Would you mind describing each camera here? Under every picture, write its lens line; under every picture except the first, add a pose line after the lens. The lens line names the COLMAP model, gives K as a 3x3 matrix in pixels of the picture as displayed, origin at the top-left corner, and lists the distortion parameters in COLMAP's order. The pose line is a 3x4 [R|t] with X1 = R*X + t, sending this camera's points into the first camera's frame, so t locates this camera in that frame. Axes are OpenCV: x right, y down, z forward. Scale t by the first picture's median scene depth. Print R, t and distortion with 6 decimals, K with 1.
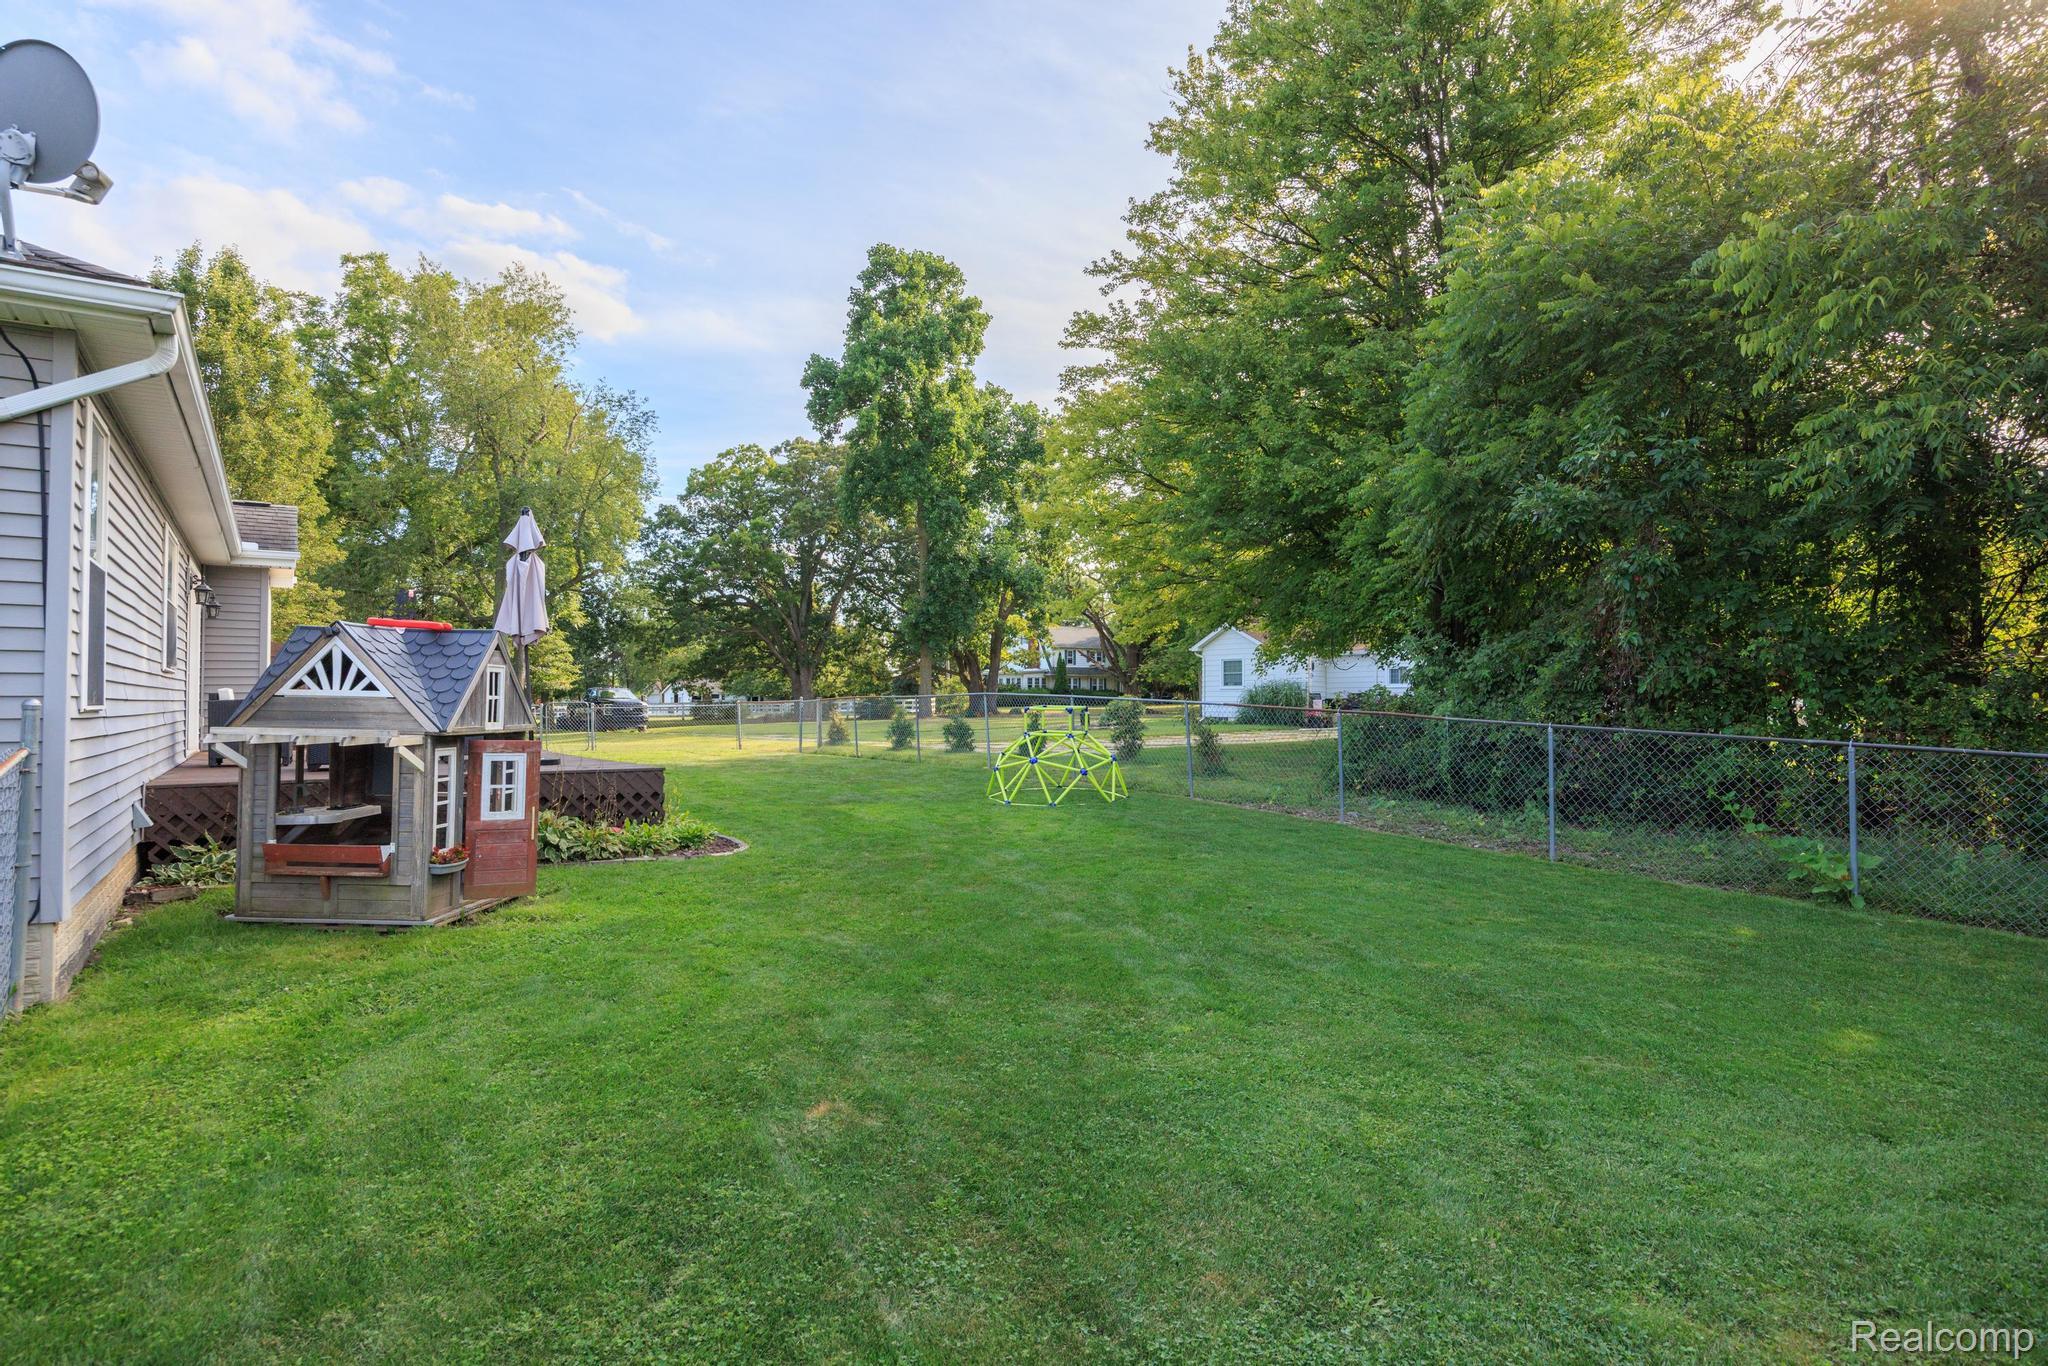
lens RADIAL K [[1124.1, 0, 1025.4], [0, 1124.1, 682.9], [0, 0, 1]] dist [0.002726, -0.001556]
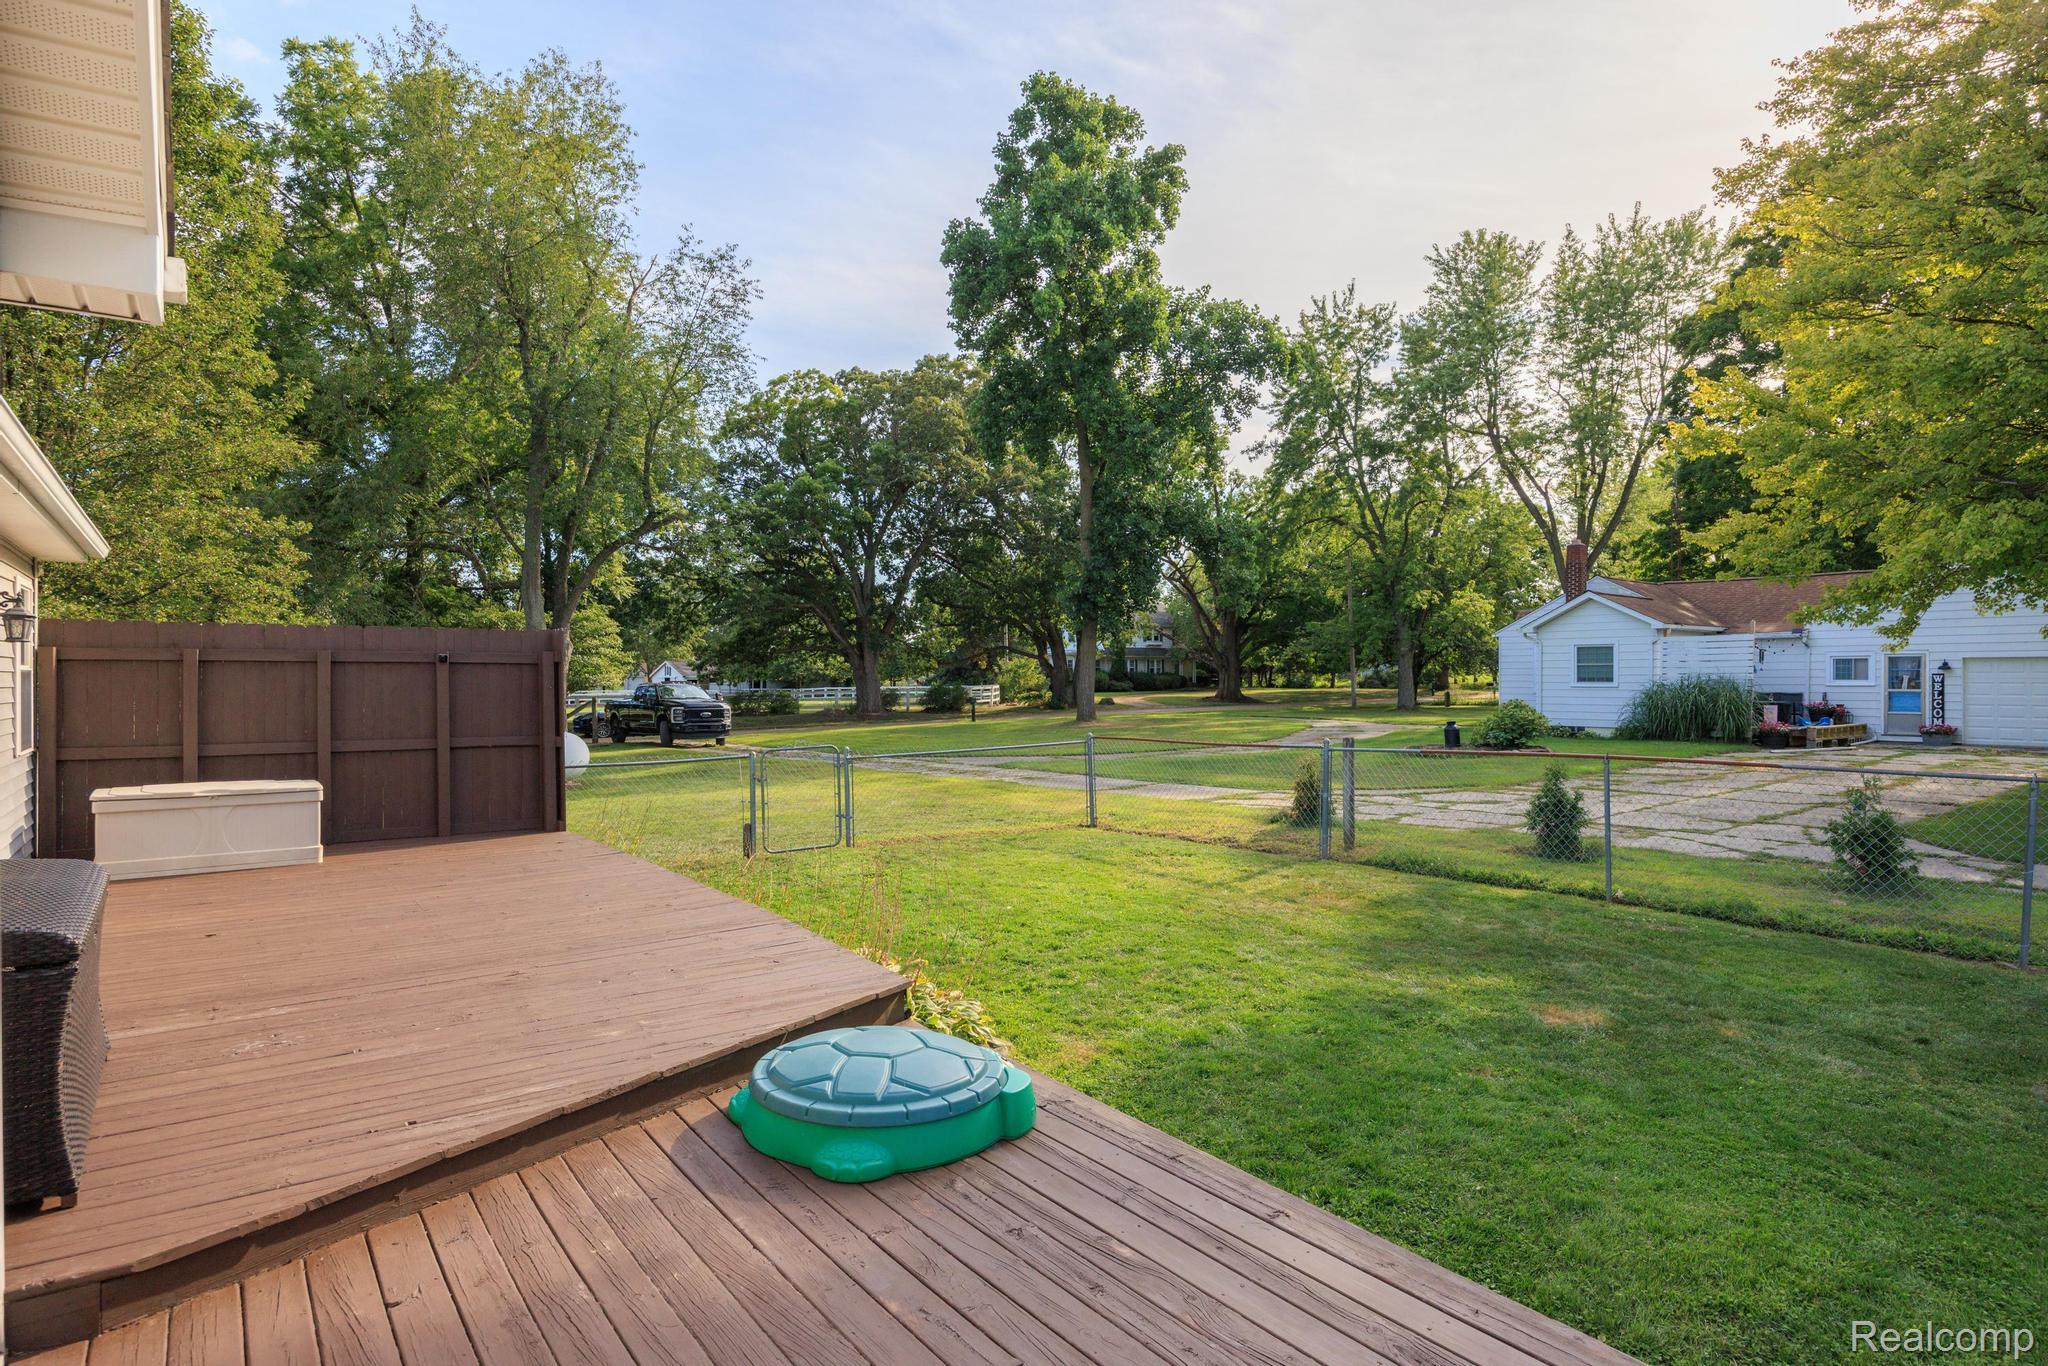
lens RADIAL K [[1124.1, 0, 1025.6], [0, 1124.1, 677.3], [0, 0, 1]] dist [0.002726, -0.001556]
pose [[0.999032, -0.001461, 0.043971, -0.171884], [0.000761, 0.999873, 0.015942, -0.010408], [-0.043989, -0.015893, 0.998906, 0.267846]]
